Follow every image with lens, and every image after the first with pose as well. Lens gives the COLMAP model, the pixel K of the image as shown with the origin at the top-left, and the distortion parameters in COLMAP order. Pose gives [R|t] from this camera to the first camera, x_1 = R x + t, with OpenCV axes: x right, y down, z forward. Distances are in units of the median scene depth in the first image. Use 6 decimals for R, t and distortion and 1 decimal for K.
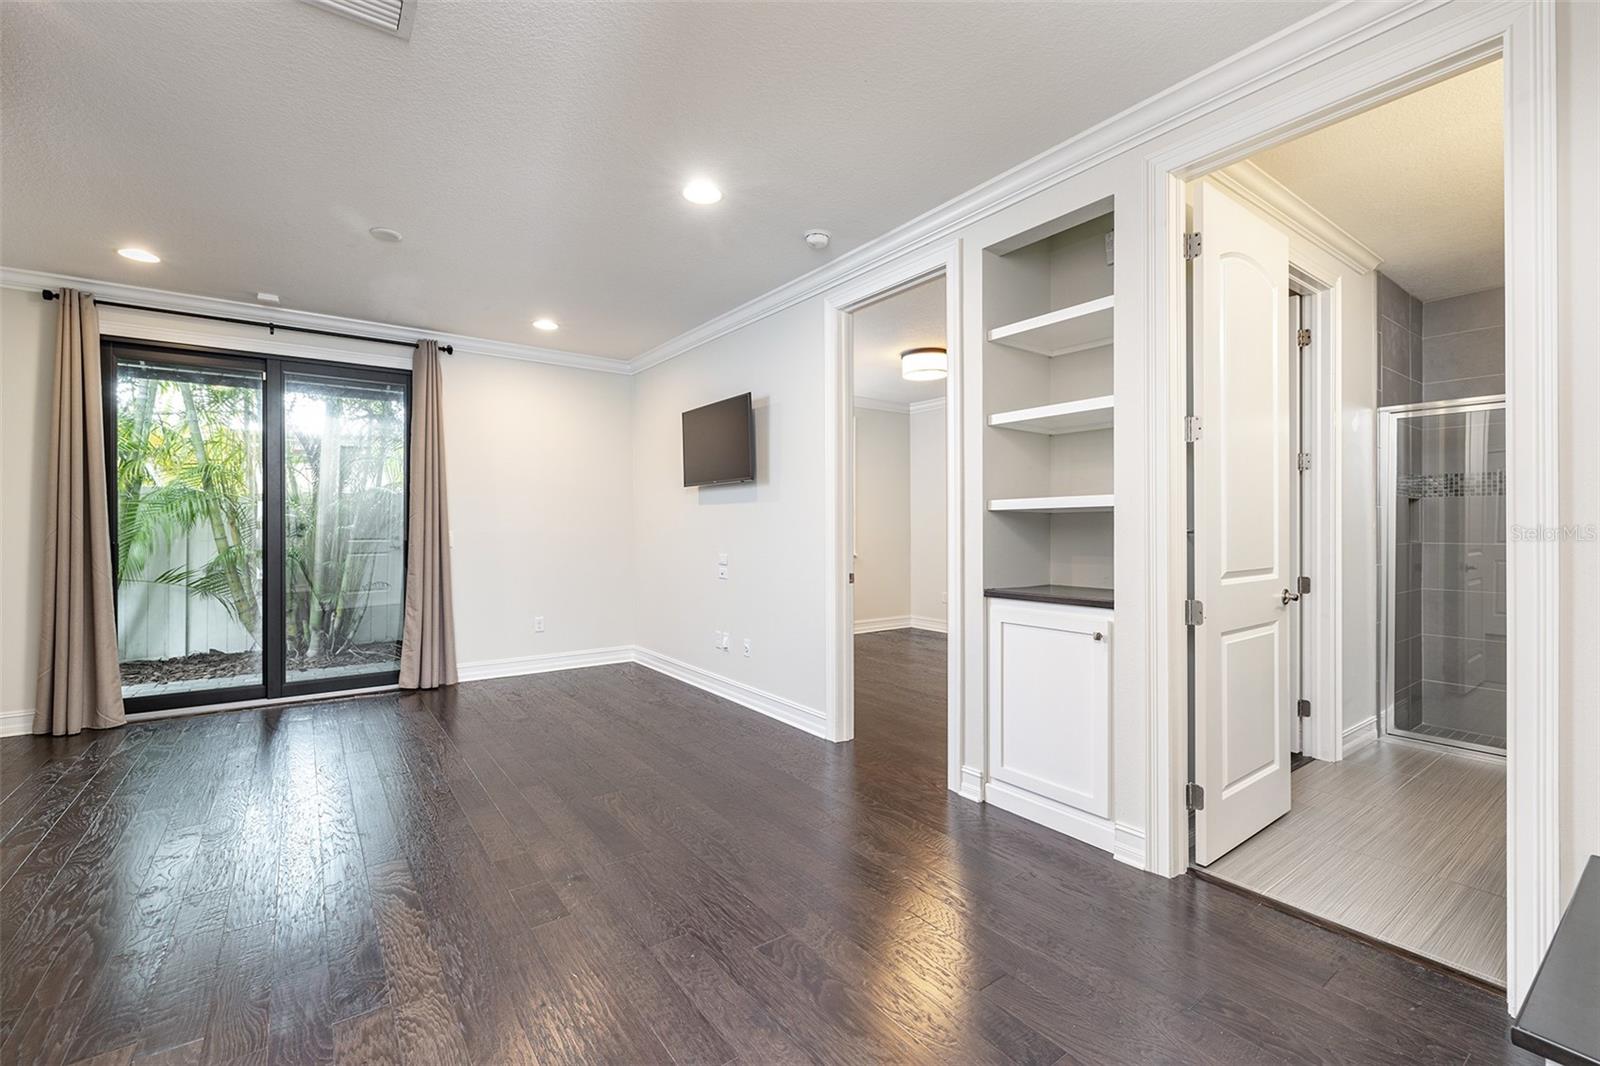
lens RADIAL K [[690.7, 0, 806.8], [0, 690.7, 526.7], [0, 0, 1]] dist [-0.022485, -0.000587]
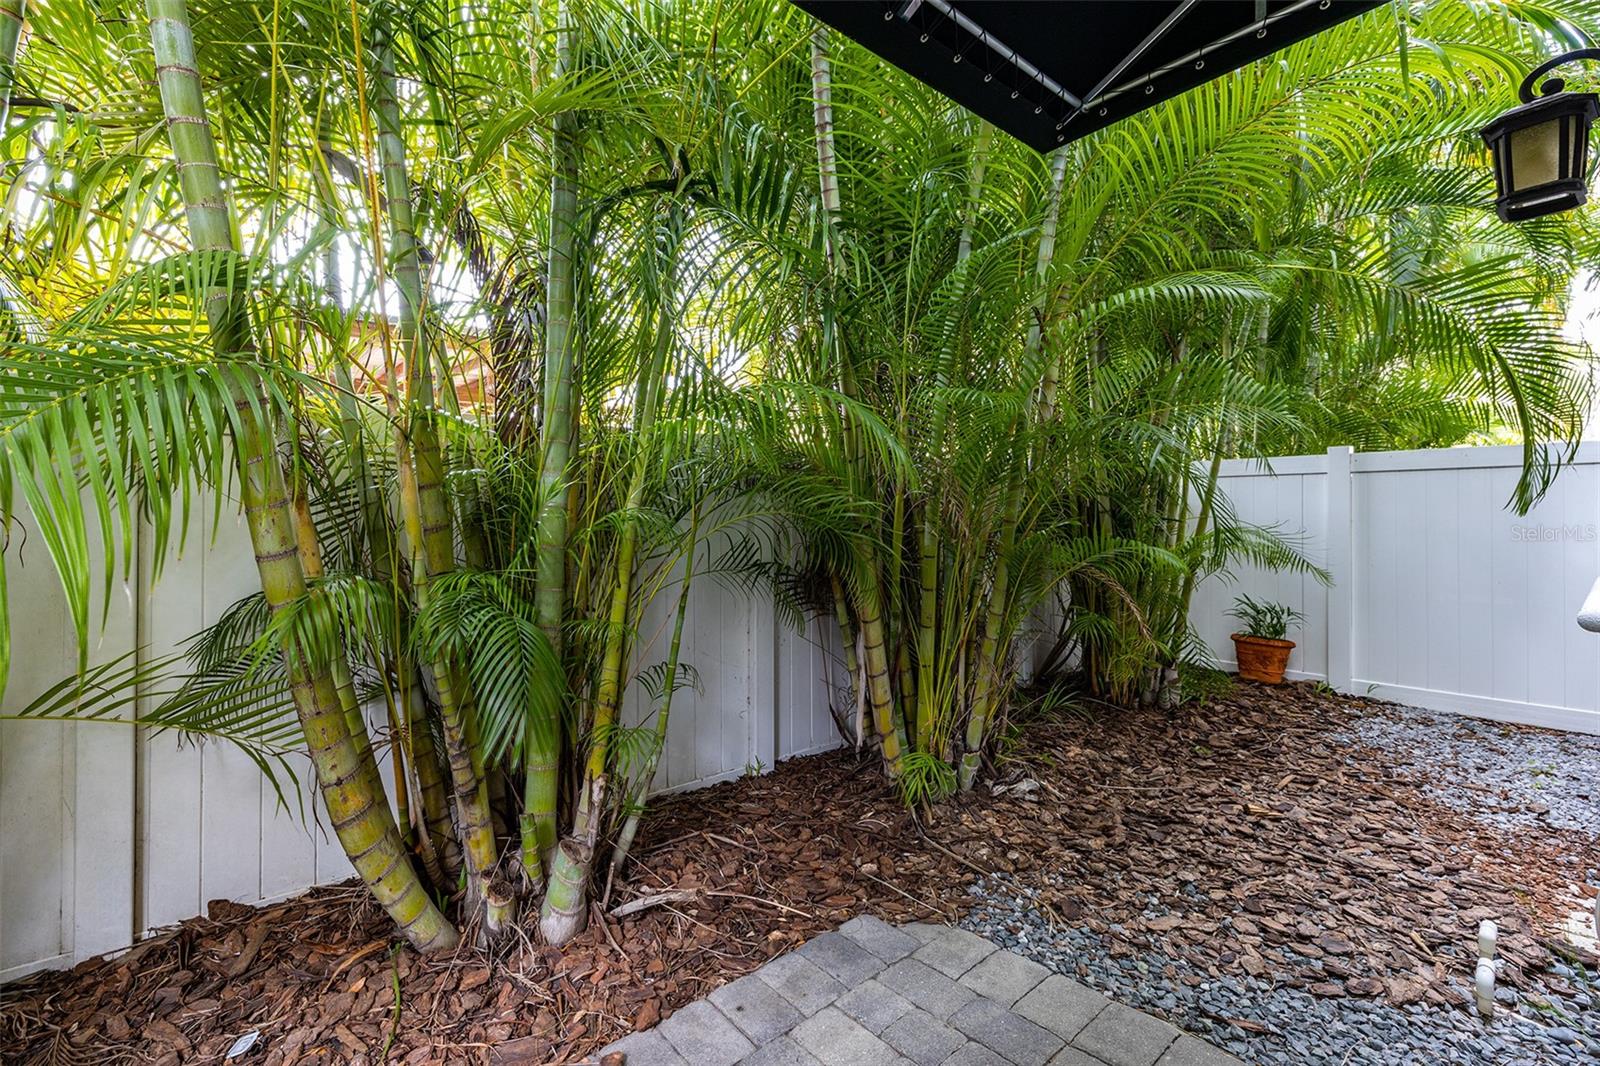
lens RADIAL K [[690.7, 0, 789.1], [0, 690.7, 541.8], [0, 0, 1]] dist [-0.022485, -0.000587]
pose [[0.999233, 0.006267, 0.038660, -0.649458], [-0.006141, 0.999975, -0.003393, 0.011074], [-0.038681, 0.003153, 0.999247, 0.701174]]
